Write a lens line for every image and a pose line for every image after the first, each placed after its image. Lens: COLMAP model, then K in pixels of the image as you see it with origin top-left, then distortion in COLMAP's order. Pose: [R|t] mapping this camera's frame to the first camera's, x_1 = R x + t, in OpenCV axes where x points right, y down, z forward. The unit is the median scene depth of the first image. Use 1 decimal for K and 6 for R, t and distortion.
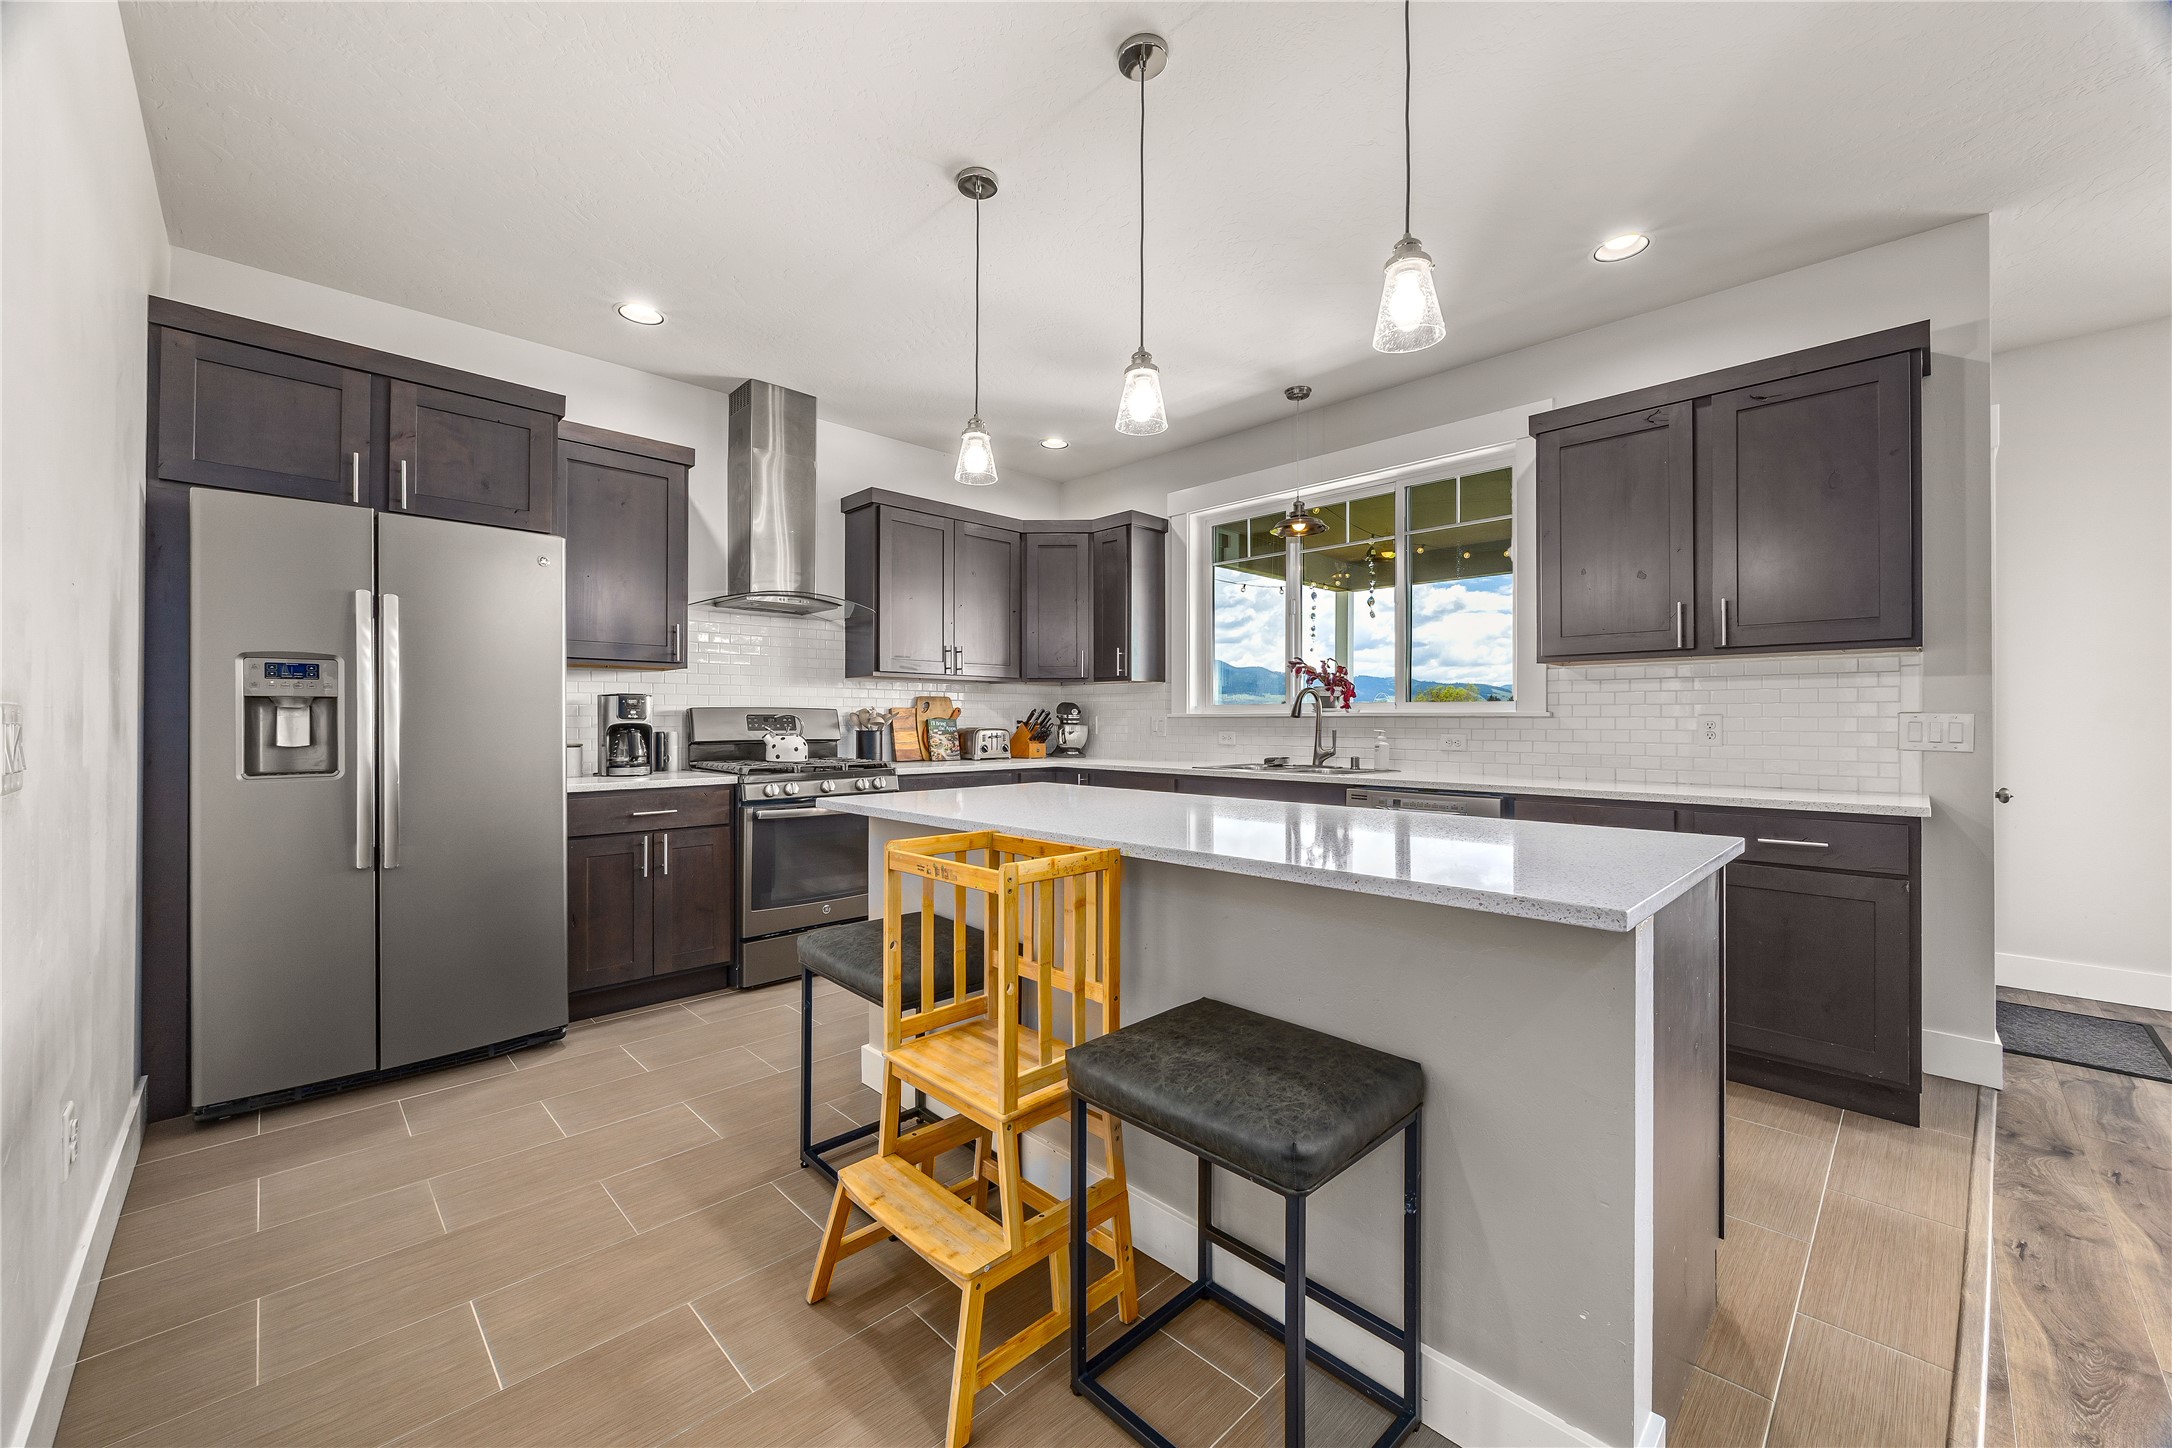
lens RADIAL K [[848.3, 0, 1087.0], [0, 848.3, 711.4], [0, 0, 1]] dist [-0.006008, 0.001256]
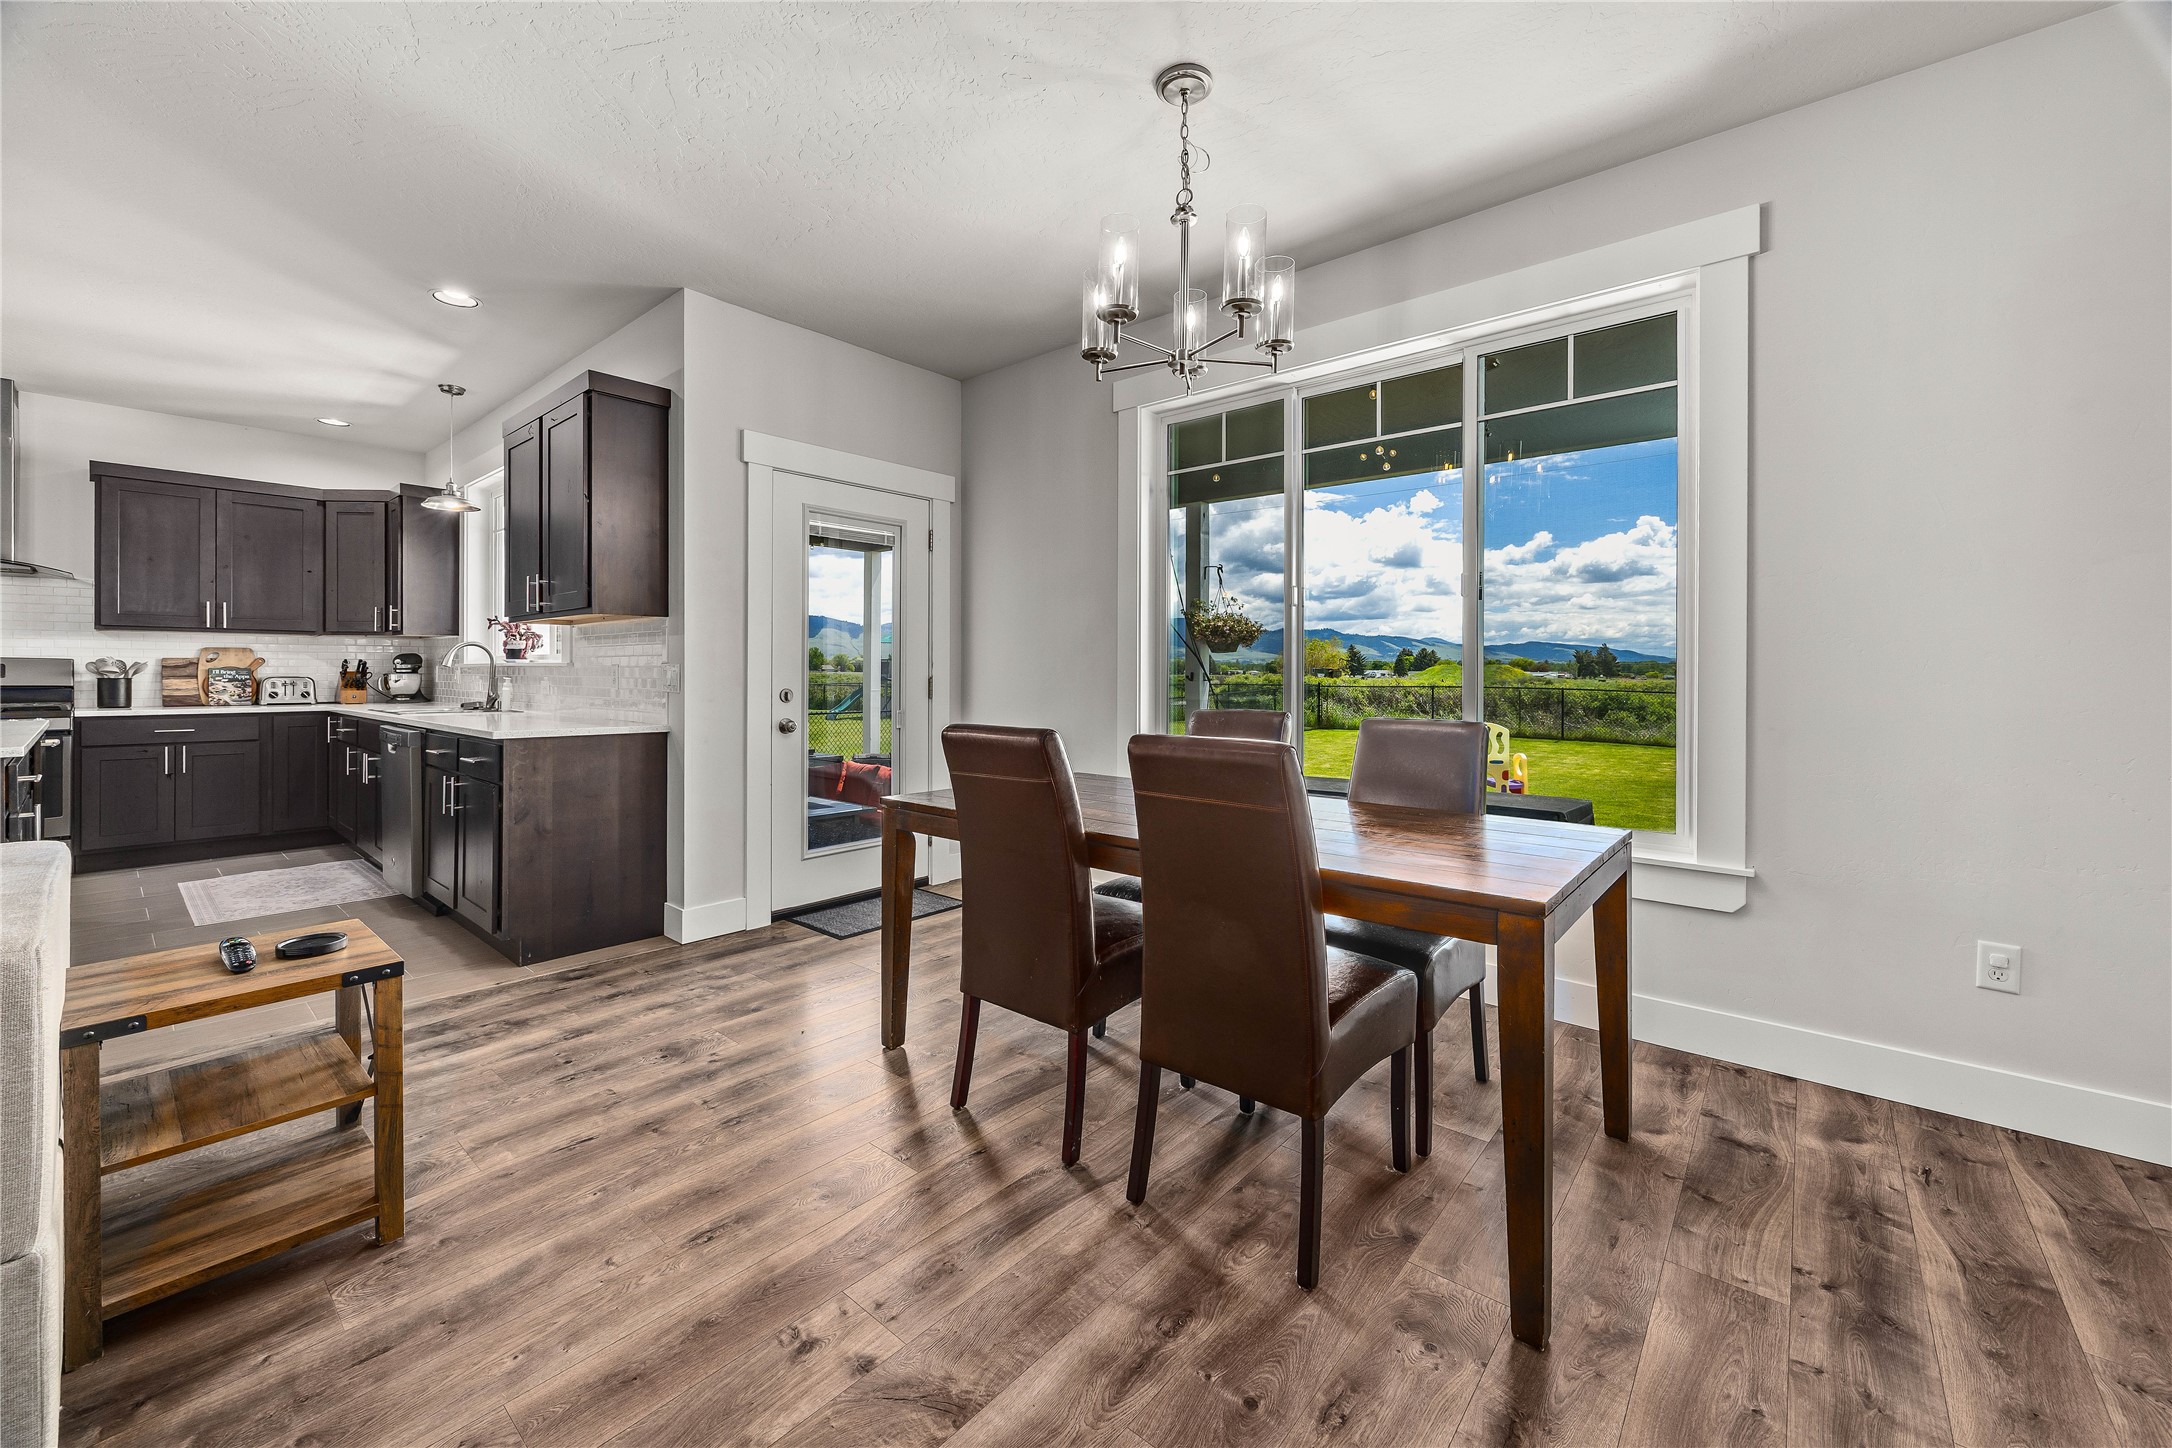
lens RADIAL K [[848.3, 0, 1080.3], [0, 848.3, 674.0], [0, 0, 1]] dist [-0.006008, 0.001256]
pose [[0.996150, 0.001626, 0.087654, 0.985883], [-0.002940, 0.999885, 0.014868, -0.003914], [-0.087620, -0.015069, 0.996040, -0.303067]]
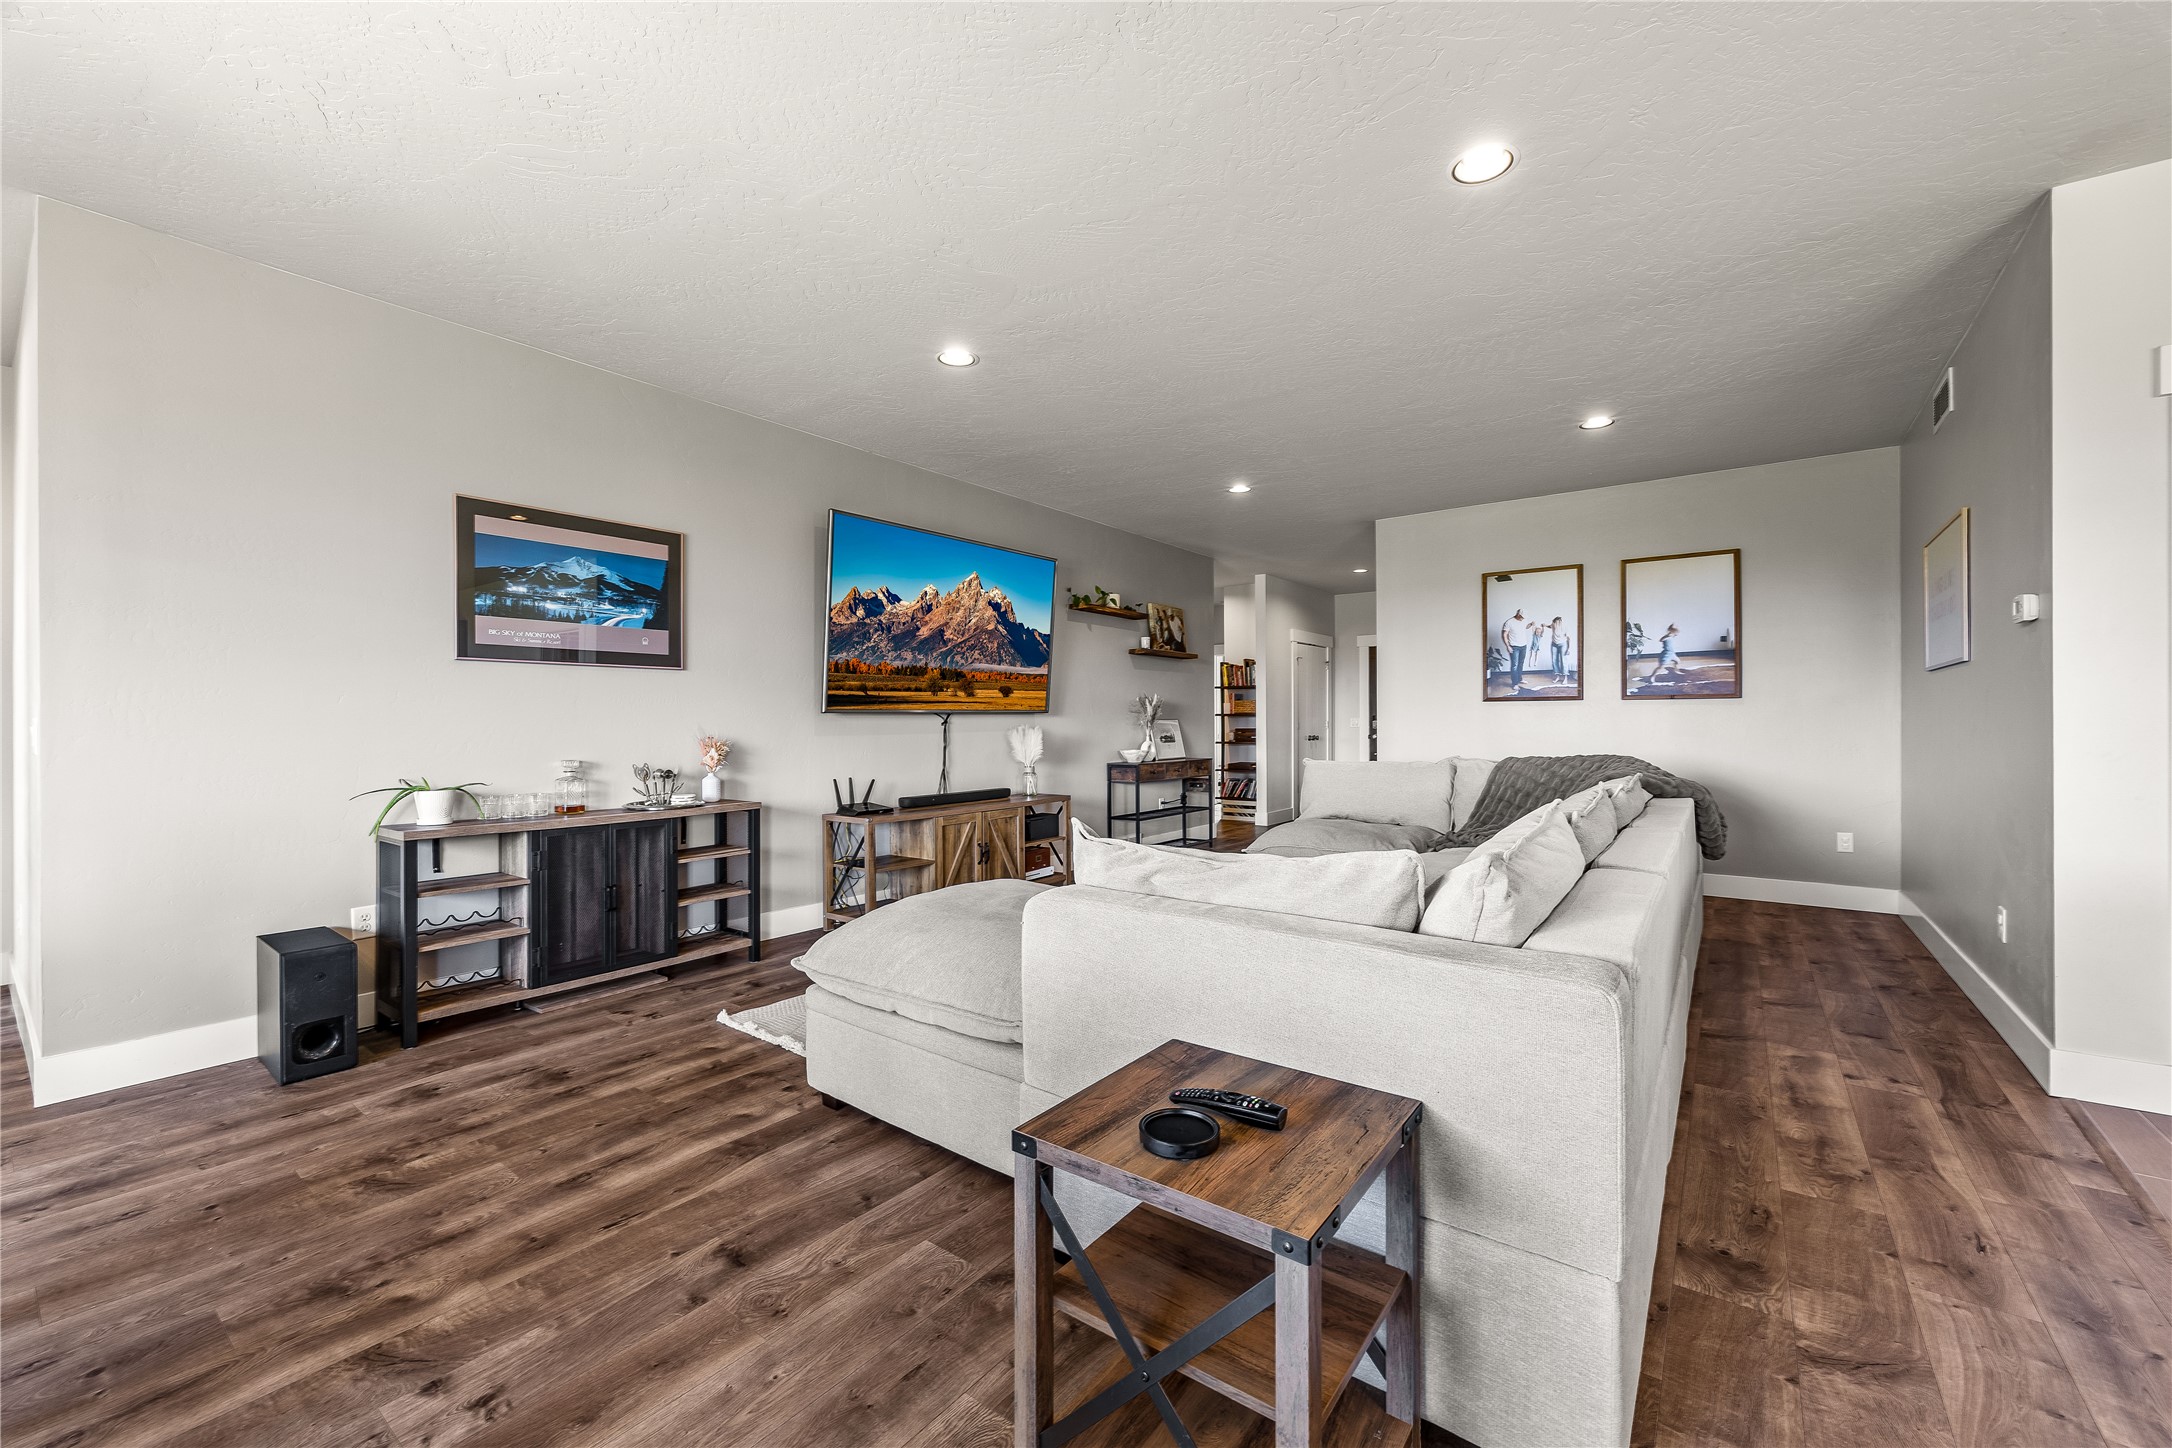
lens RADIAL K [[848.3, 0, 1074.6], [0, 848.3, 726.6], [0, 0, 1]] dist [-0.006008, 0.001256]
pose [[-0.989399, 0.002877, -0.145197, 0.701689], [0.003488, 0.999986, -0.003955, 0.004520], [0.145184, -0.004420, -0.989395, 0.461627]]
